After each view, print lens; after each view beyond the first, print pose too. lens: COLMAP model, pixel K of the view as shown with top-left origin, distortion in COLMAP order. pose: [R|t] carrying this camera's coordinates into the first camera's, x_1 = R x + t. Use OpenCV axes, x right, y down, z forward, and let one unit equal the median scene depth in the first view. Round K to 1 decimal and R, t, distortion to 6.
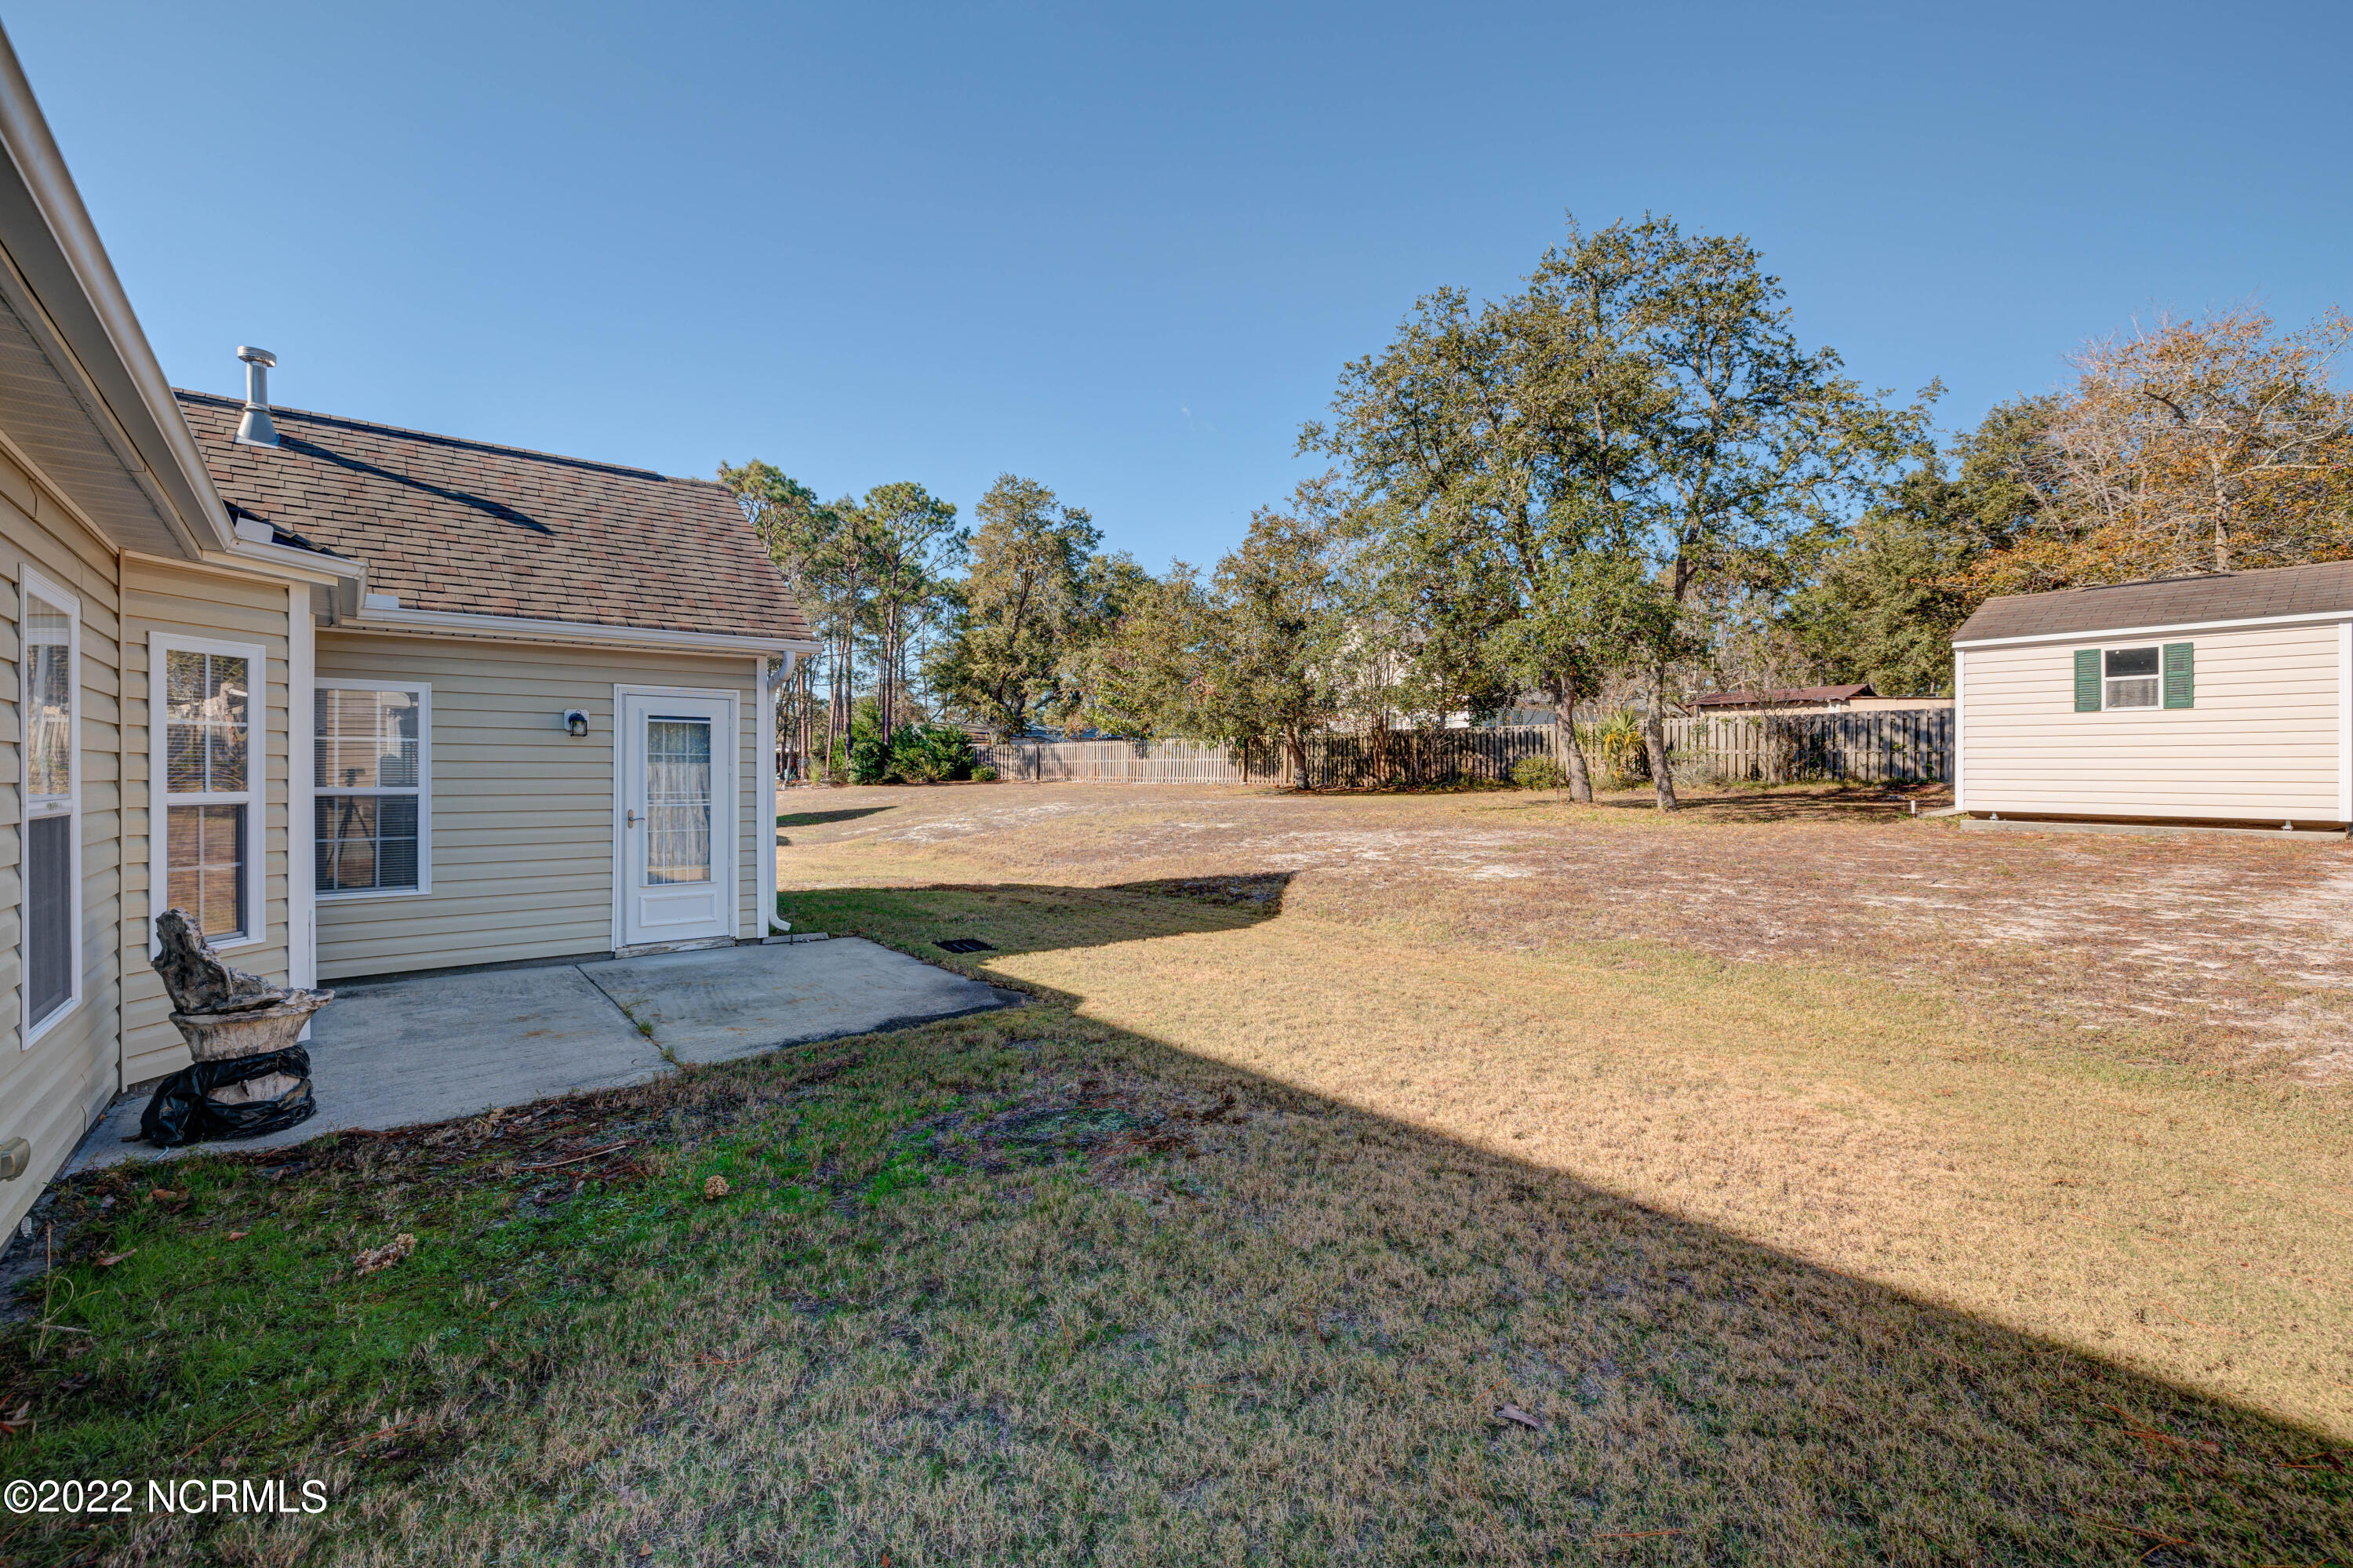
lens RADIAL K [[988.7, 0, 1169.5], [0, 988.7, 776.8], [0, 0, 1]] dist [0.000709, -0.000628]
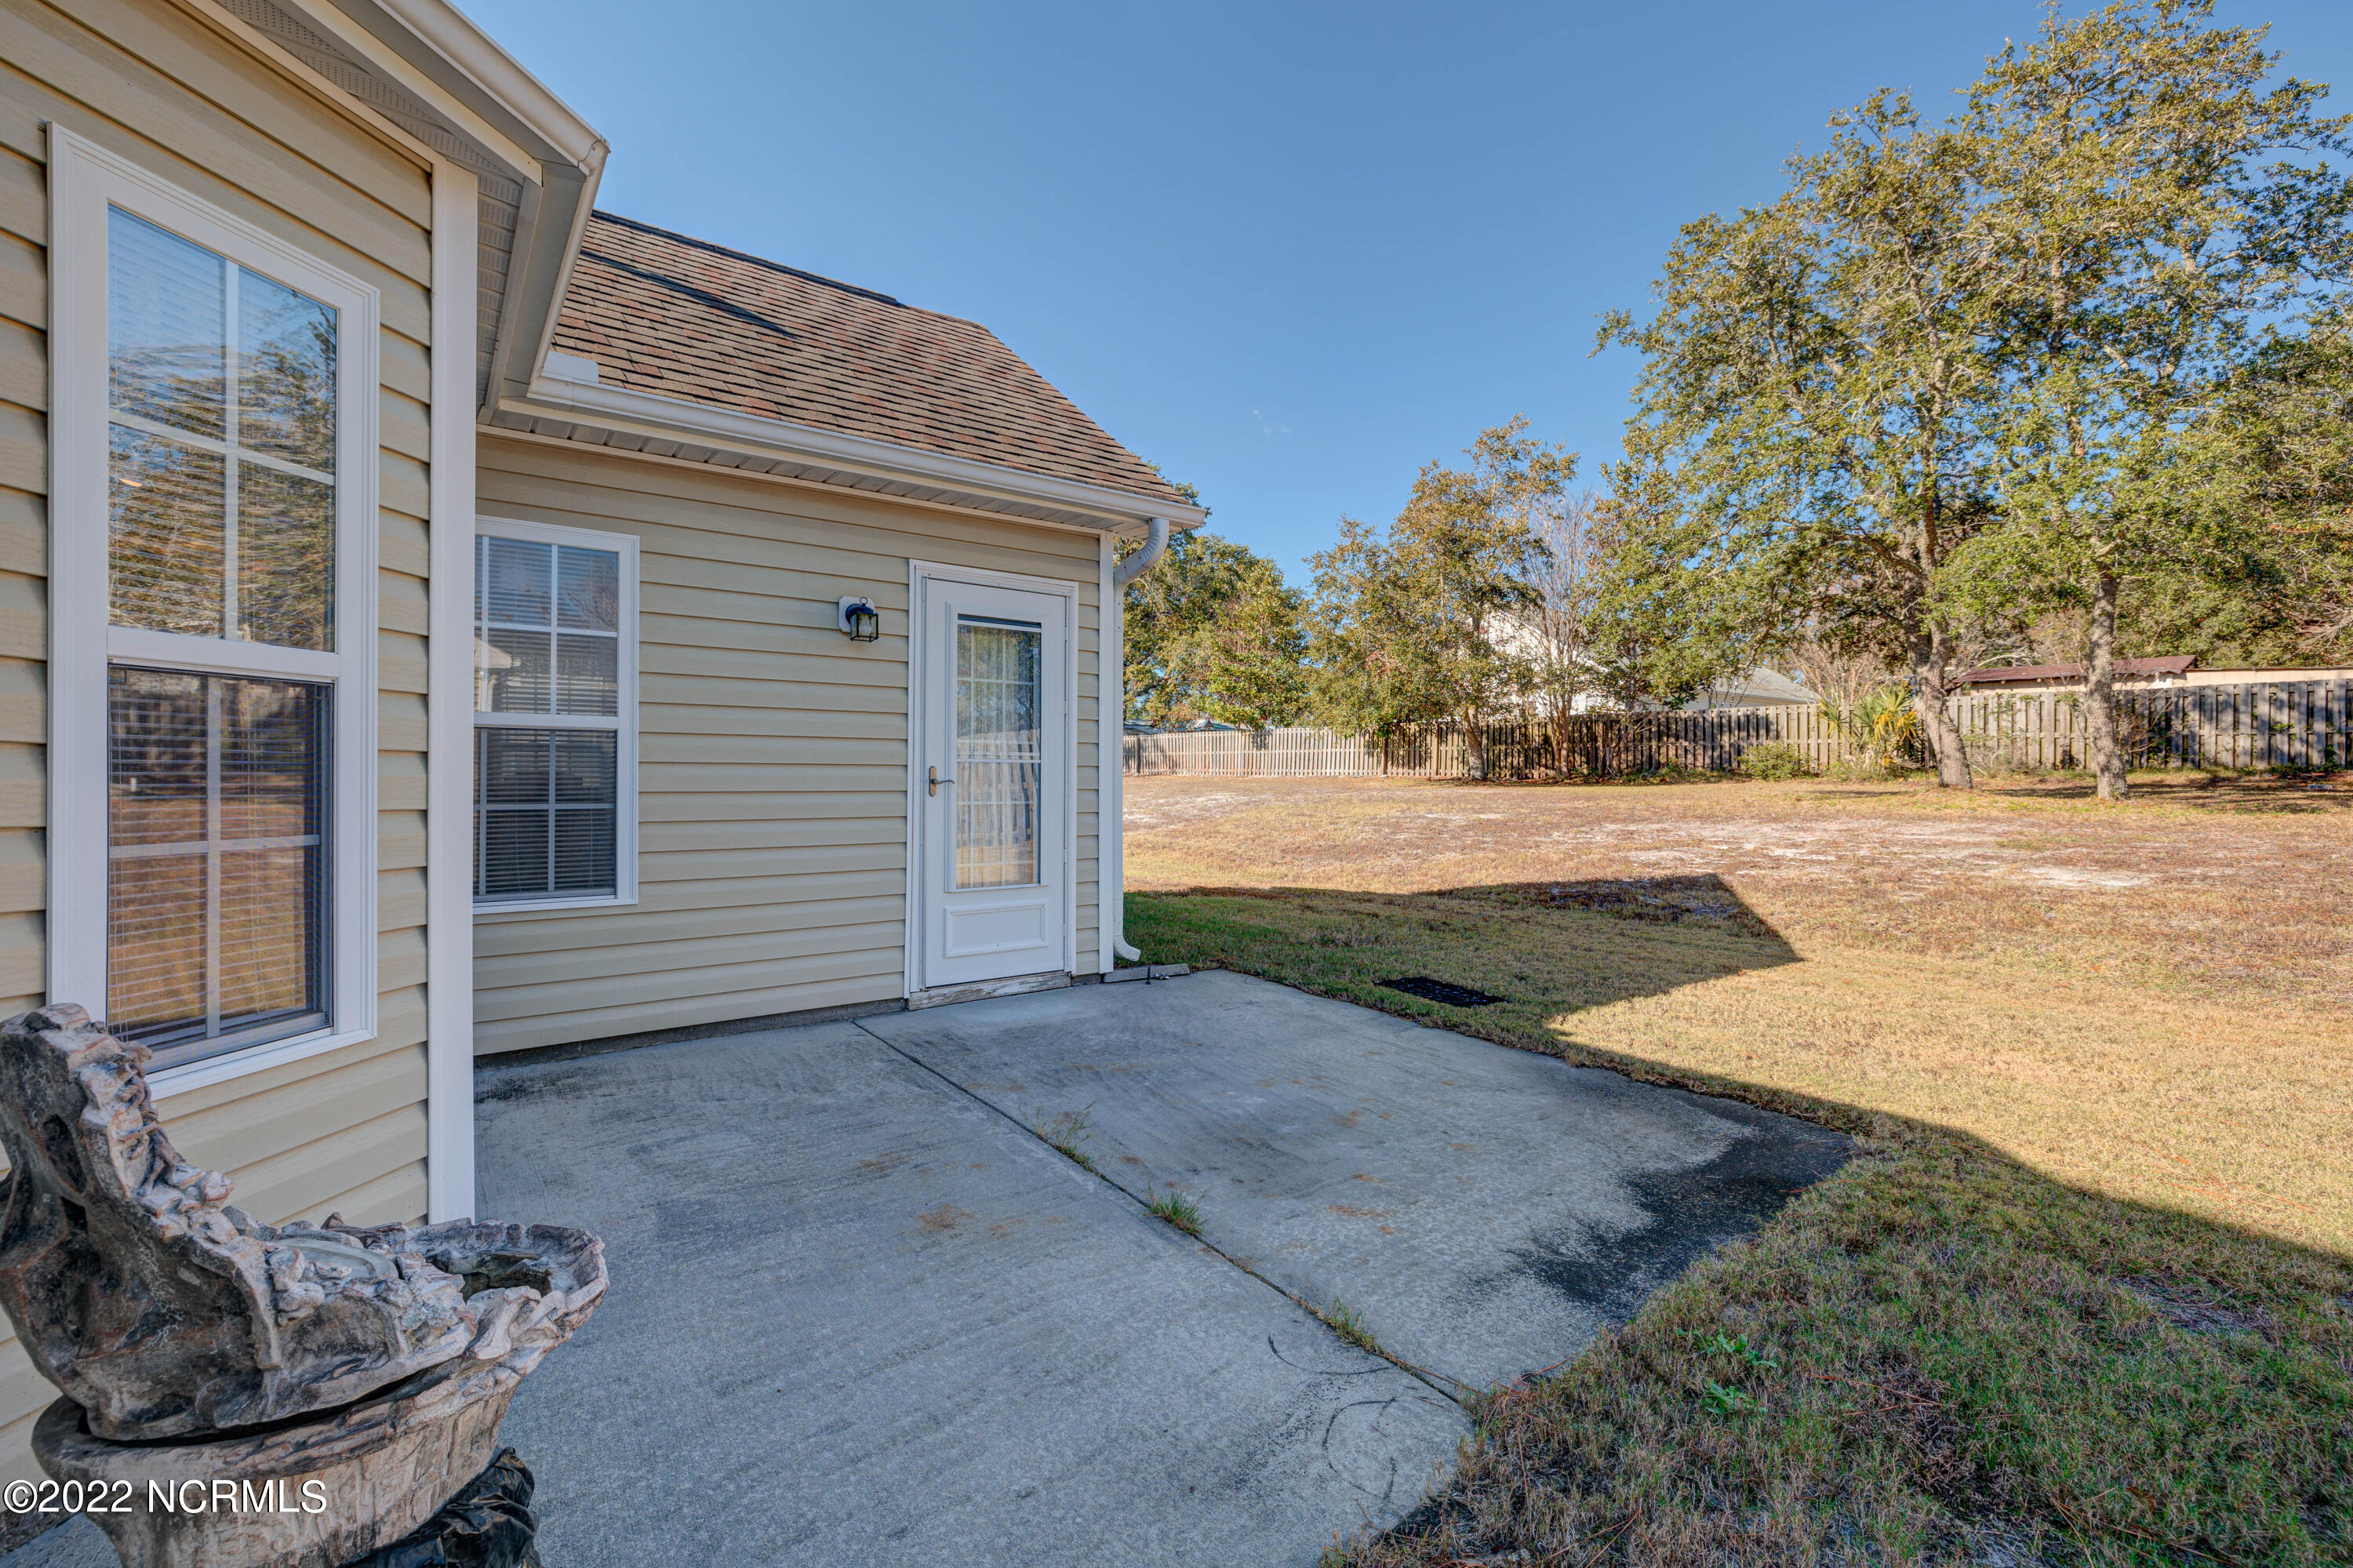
lens RADIAL K [[993.7, 0, 1182.1], [0, 993.7, 778.2], [0, 0, 1]] dist [-0.001742, -0.000485]
pose [[0.999221, 0.004511, -0.039207, -0.137334], [-0.004436, 0.999988, 0.001998, 0.014476], [0.039216, -0.001823, 0.999229, 0.146611]]
